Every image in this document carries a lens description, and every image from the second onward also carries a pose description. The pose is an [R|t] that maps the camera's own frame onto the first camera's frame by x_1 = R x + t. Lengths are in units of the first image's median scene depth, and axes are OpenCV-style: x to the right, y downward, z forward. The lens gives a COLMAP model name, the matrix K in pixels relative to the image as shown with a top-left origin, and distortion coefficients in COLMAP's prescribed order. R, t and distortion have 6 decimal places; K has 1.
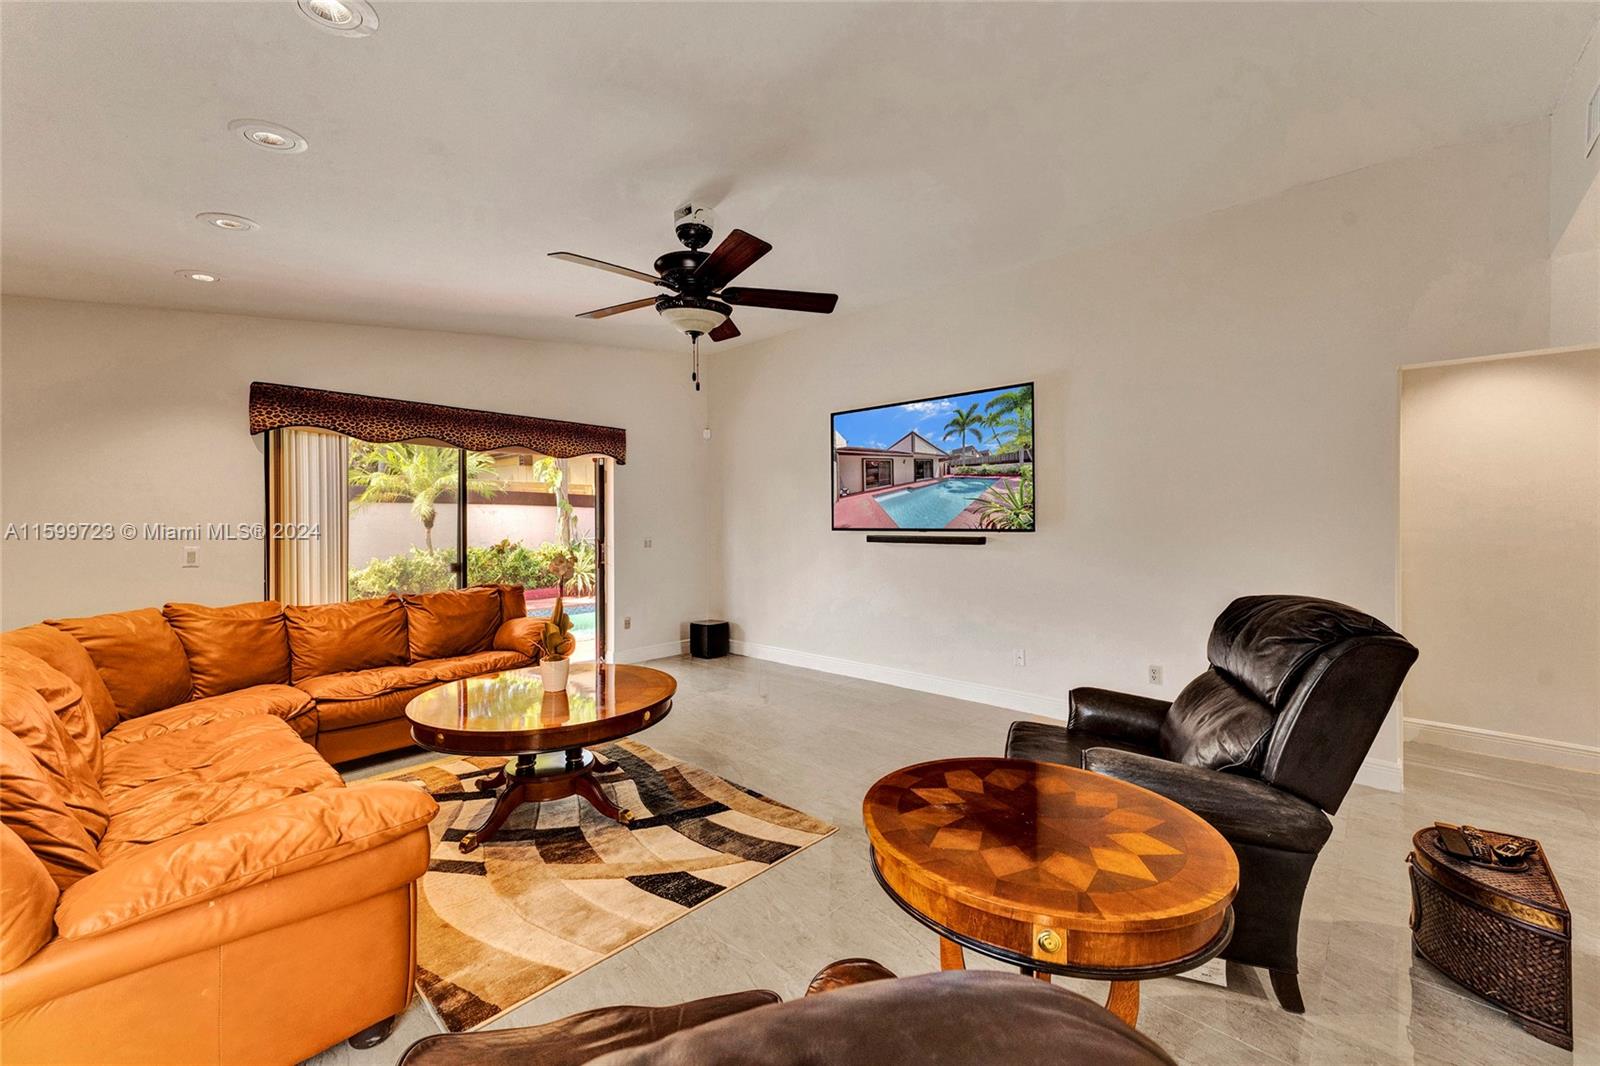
lens RADIAL K [[633.1, 0, 795.3], [0, 633.1, 522.6], [0, 0, 1]] dist [0.000014, 0.000001]
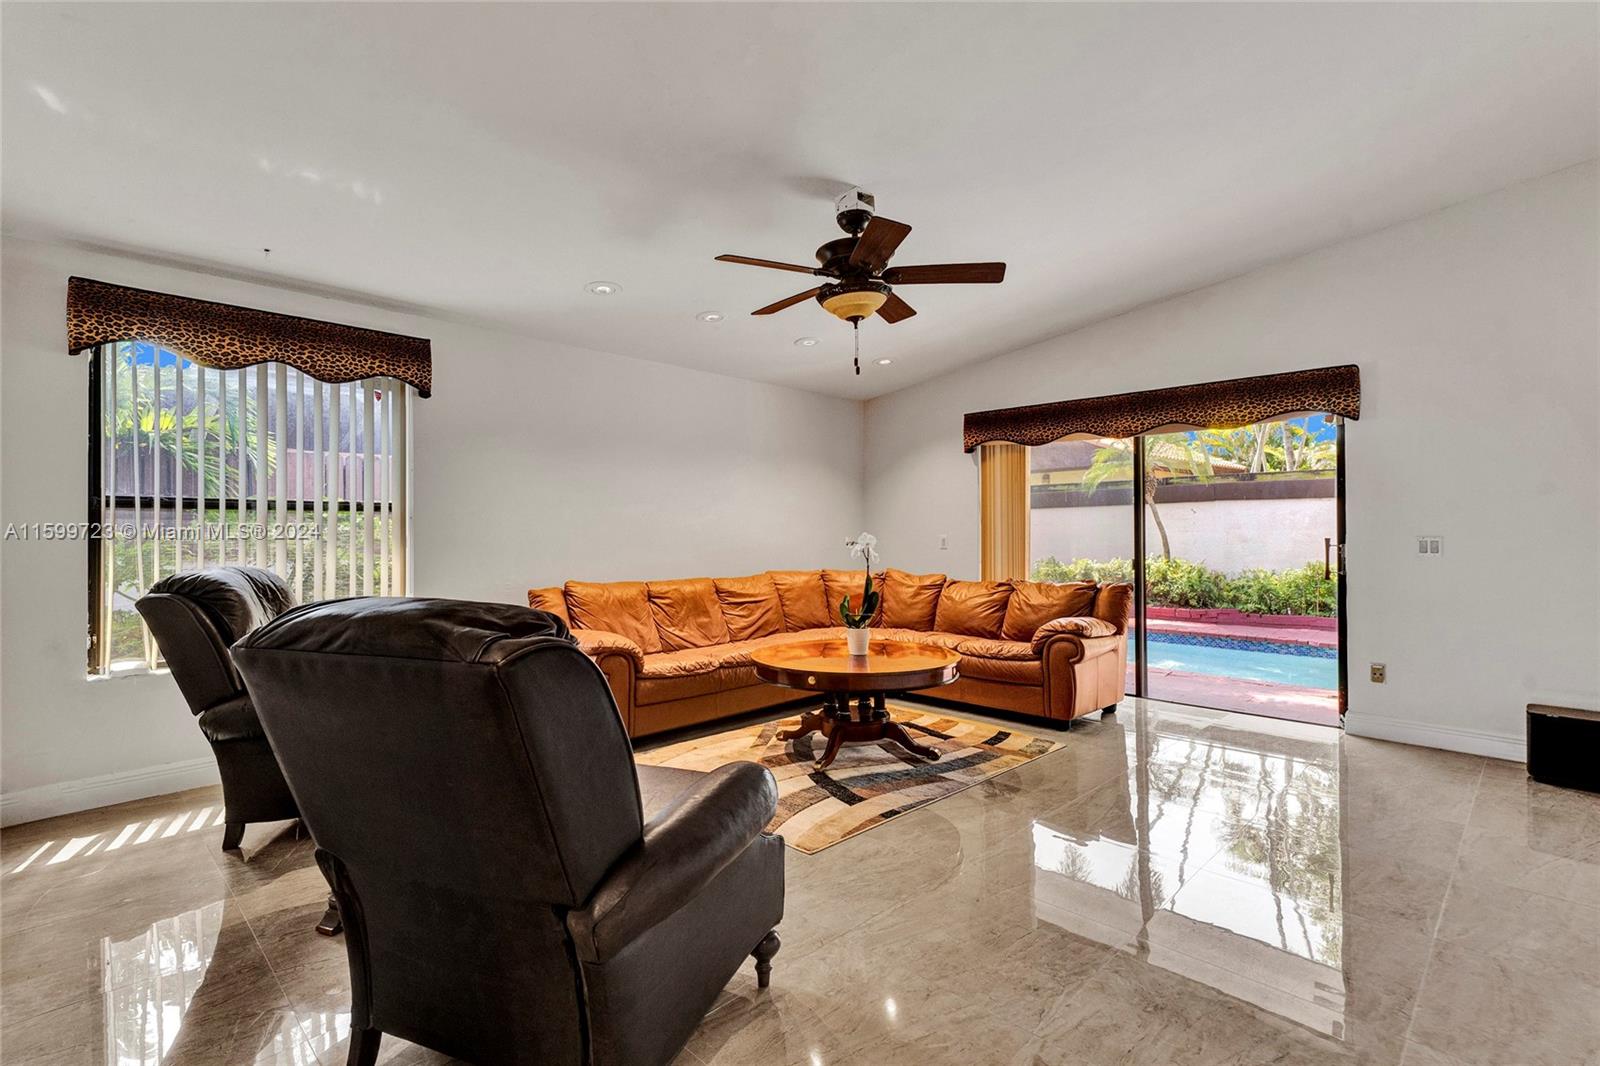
lens RADIAL K [[737.9, 0, 792.9], [0, 737.9, 524.3], [0, 0, 1]] dist [0.001189, 0.000039]
pose [[-0.031244, -0.008470, -0.999476, 0.879006], [0.002261, 0.999961, -0.008544, 0.031949], [0.999509, -0.002527, -0.031224, 0.817870]]
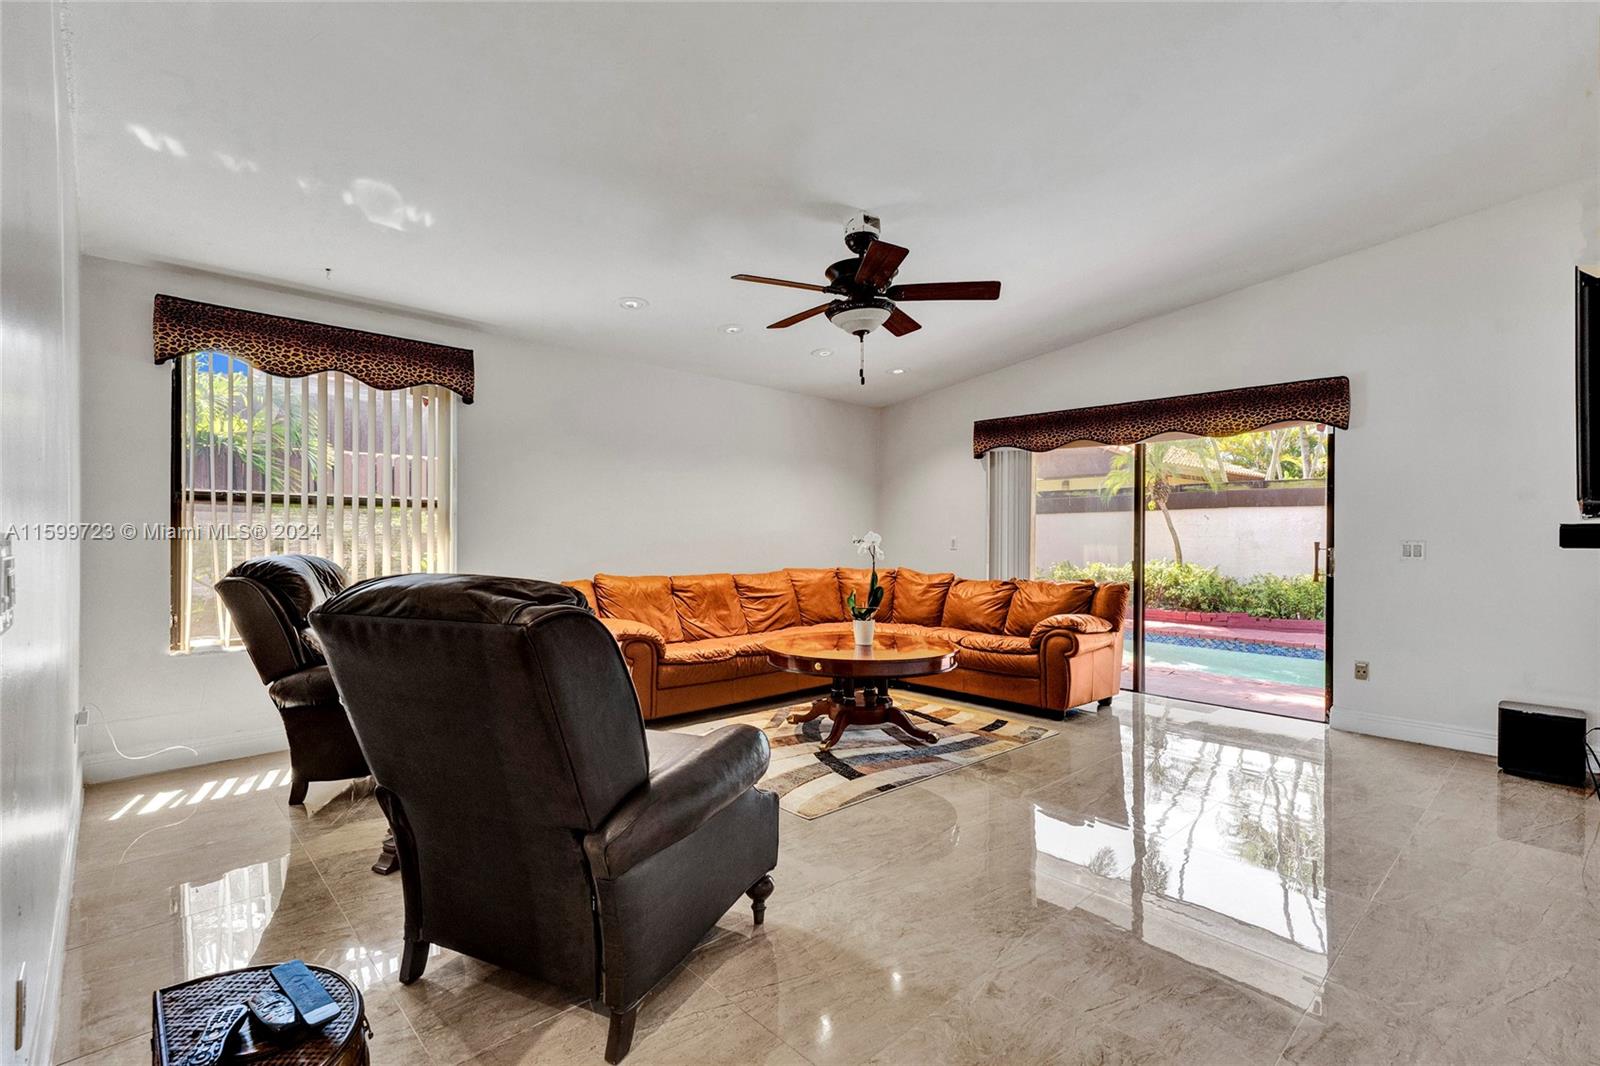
lens RADIAL K [[719.1, 0, 800.0], [0, 719.1, 533.0], [0, 0, 1]] dist [-0.000338, -0.000024]
pose [[-0.059158, -0.001555, -0.998247, 0.937721], [-0.007819, 0.999969, -0.001094, 0.040588], [0.998218, 0.007741, -0.059168, 0.847942]]
